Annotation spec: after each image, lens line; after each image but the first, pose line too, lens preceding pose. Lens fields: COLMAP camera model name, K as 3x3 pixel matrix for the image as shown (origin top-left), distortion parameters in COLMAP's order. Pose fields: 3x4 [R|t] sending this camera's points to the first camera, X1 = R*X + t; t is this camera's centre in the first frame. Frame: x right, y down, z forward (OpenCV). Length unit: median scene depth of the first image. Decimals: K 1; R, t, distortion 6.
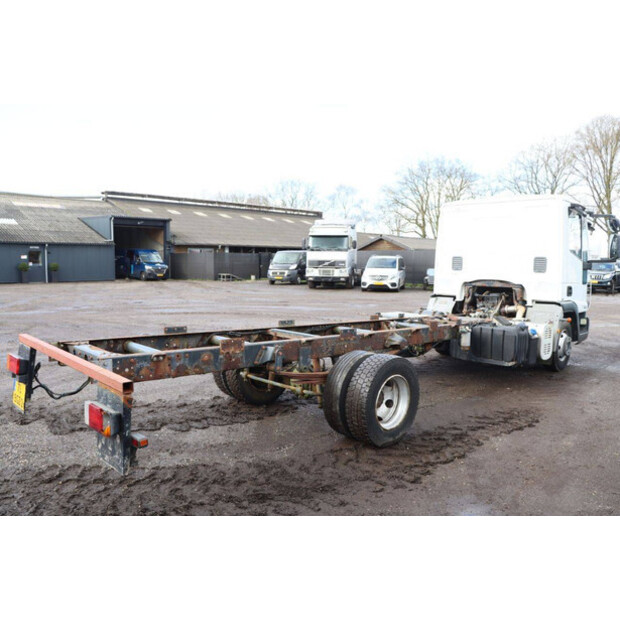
lens RADIAL K [[519.5, 0, 311.4], [0, 519.5, 320.1], [0, 0, 1]] dist [-0.167647, 0.154333]
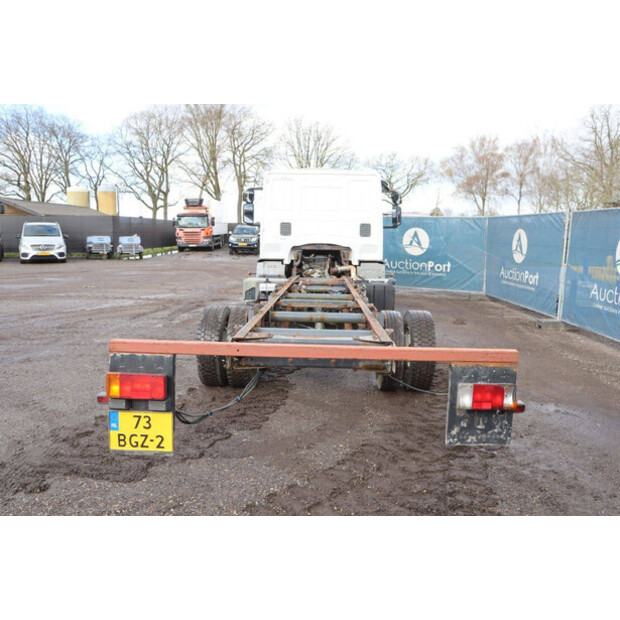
lens RADIAL K [[519.5, 0, 311.4], [0, 519.5, 320.1], [0, 0, 1]] dist [-0.167647, 0.154333]
pose [[0.699498, -0.118931, 0.704669, -0.451611], [0.071727, 0.992760, 0.096352, -0.021645], [-0.711026, -0.016854, 0.702964, 0.197060]]
